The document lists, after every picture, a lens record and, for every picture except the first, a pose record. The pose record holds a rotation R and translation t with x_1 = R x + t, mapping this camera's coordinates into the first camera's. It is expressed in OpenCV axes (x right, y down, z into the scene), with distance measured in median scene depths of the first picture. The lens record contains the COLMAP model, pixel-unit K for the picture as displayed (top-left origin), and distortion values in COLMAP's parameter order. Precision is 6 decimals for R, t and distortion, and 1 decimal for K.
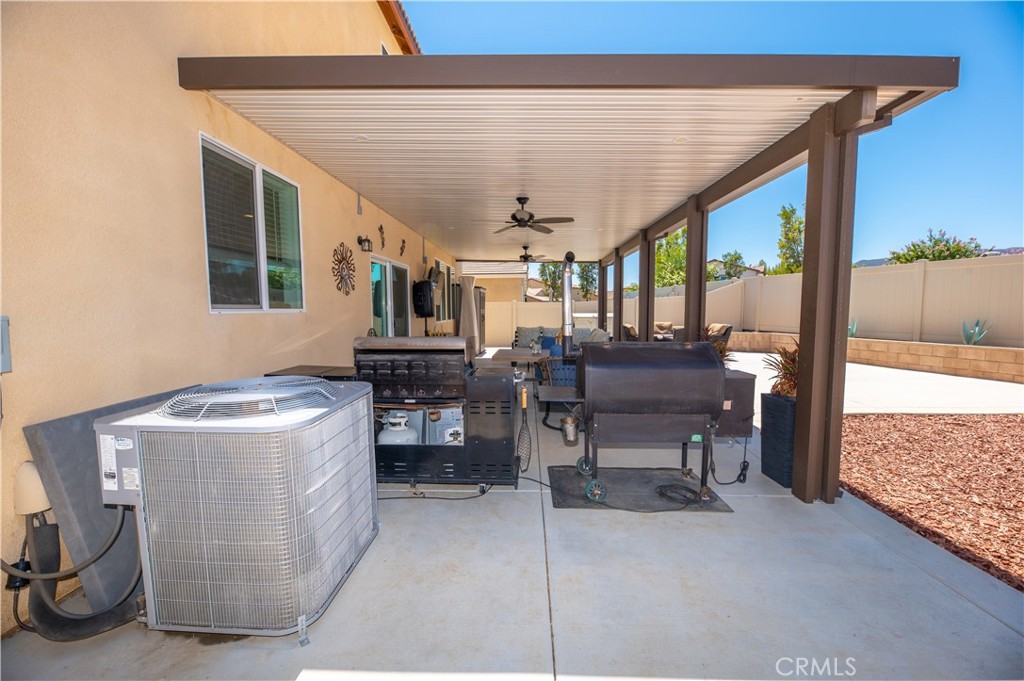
lens RADIAL K [[411.9, 0, 512.0], [0, 411.9, 340.5], [0, 0, 1]] dist [0.002134, -0.004248]
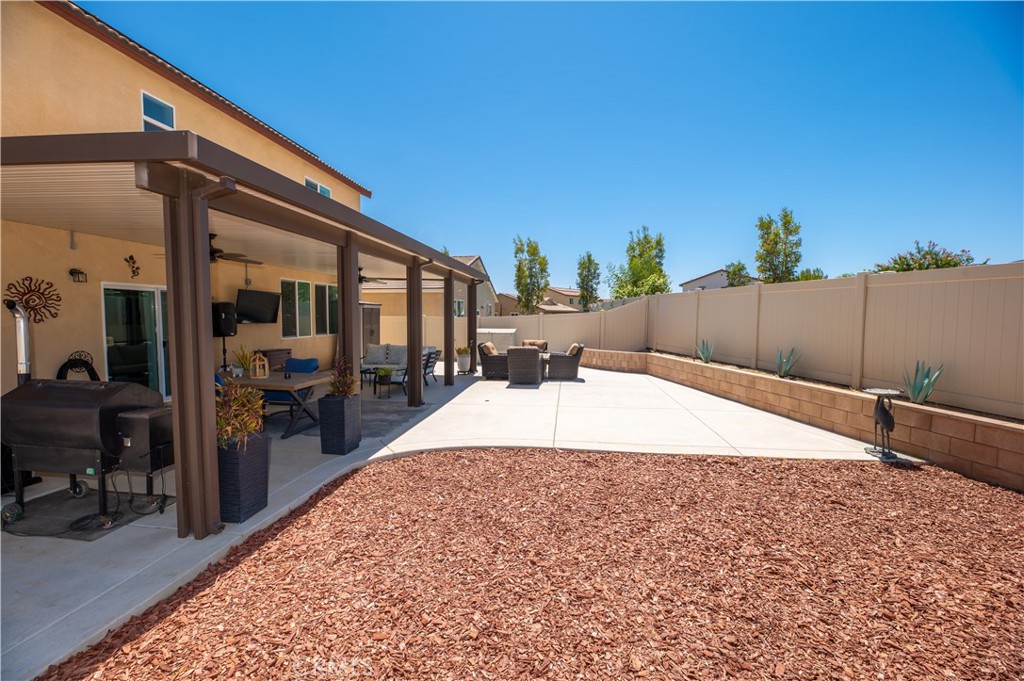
lens RADIAL K [[409.0, 0, 512.0], [0, 409.0, 340.5], [0, 0, 1]] dist [0.002200, -0.004327]
pose [[0.995621, 0.017559, -0.091821, 0.487963], [-0.019034, 0.999703, -0.015220, -0.034163], [0.091526, 0.016901, 0.995659, 0.005888]]
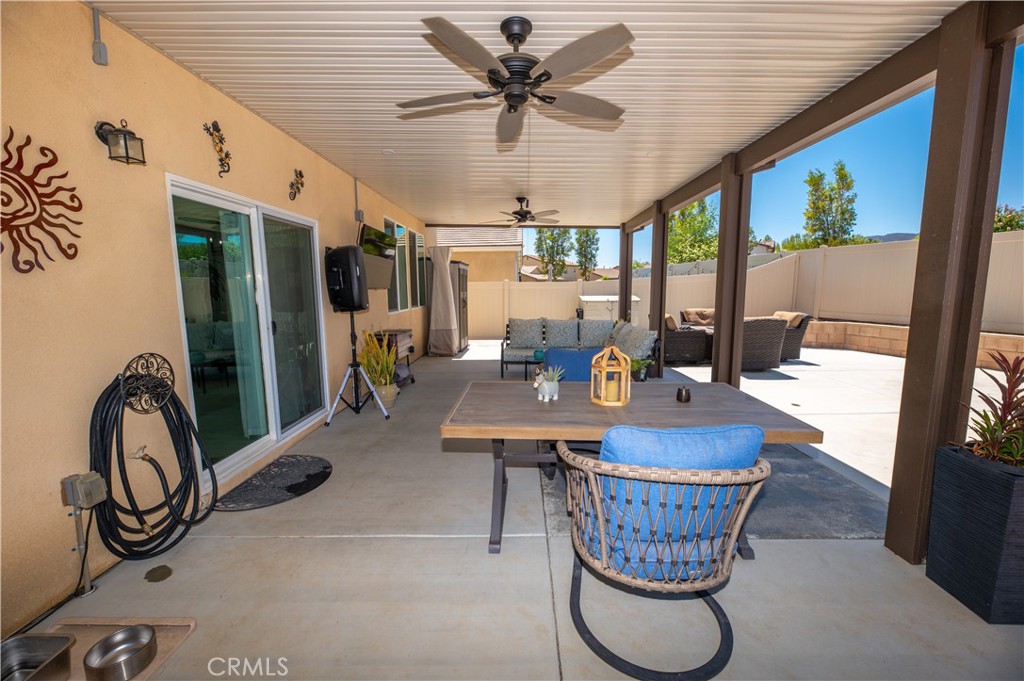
lens RADIAL K [[411.9, 0, 512.0], [0, 411.9, 340.5], [0, 0, 1]] dist [0.002134, -0.004248]
pose [[0.999893, -0.004473, 0.013937, 0.007842], [0.003740, 0.998627, 0.052241, -0.033441], [-0.014152, -0.052183, 0.998537, 0.312899]]
